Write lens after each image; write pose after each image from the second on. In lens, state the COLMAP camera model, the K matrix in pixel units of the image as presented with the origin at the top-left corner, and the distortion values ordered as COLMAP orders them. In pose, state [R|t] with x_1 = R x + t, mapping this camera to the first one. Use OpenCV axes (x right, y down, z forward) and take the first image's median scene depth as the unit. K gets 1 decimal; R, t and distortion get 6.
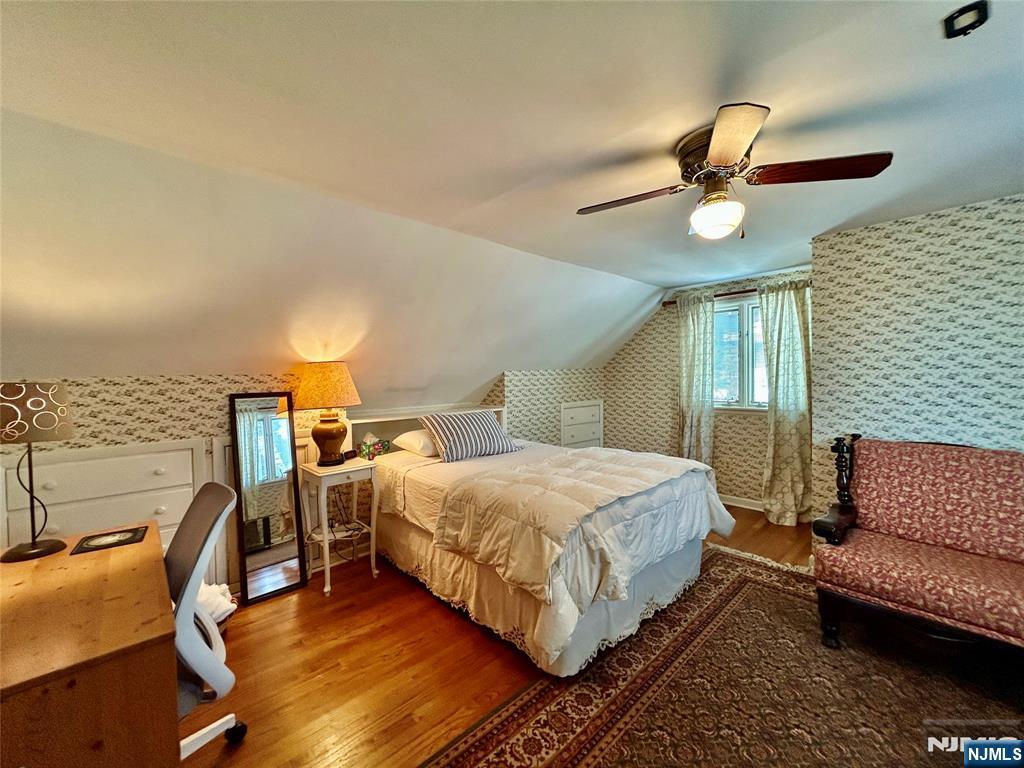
lens RADIAL K [[413.2, 0, 514.8], [0, 413.2, 385.5], [0, 0, 1]] dist [-0.000887, 0.000294]
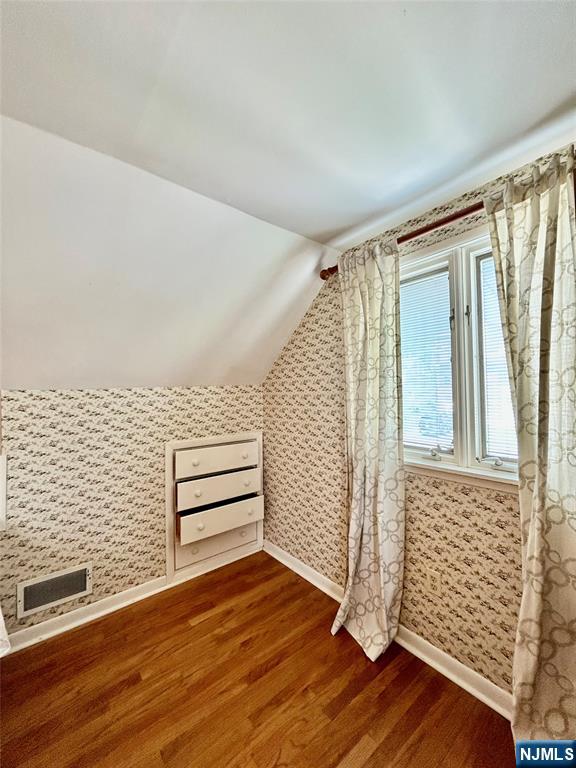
lens RADIAL K [[309.9, 0, 286.3], [0, 309.9, 386.7], [0, 0, 1]] dist [-0.000887, 0.000294]
pose [[0.997443, -0.005240, -0.071277, 0.409338], [0.002573, 0.999295, -0.037458, -0.028151], [0.071423, 0.037179, 0.996753, 0.681363]]
